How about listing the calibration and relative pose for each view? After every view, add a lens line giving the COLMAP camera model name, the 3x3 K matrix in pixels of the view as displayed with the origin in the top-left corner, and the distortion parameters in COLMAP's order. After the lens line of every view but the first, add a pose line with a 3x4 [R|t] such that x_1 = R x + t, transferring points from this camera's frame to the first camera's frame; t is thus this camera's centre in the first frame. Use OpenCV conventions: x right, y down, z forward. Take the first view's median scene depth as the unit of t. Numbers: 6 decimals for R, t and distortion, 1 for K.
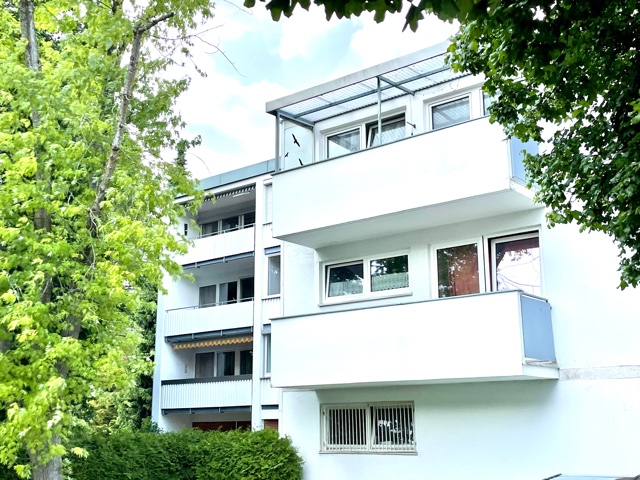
lens RADIAL K [[786.9, 0, 320.0], [0, 786.9, 240.0], [0, 0, 1]] dist [0.017601, 0.004622]
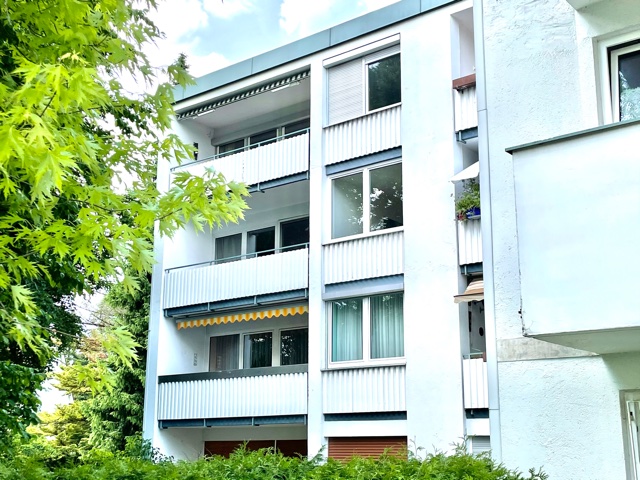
lens RADIAL K [[888.8, 0, 320.0], [0, 888.8, 240.0], [0, 0, 1]] dist [0.021973, 0.058294]
pose [[0.999954, 0.009039, -0.003225, -0.068925], [-0.009037, 0.999959, 0.000656, 0.066317], [0.003231, -0.000627, 0.999995, 0.276446]]
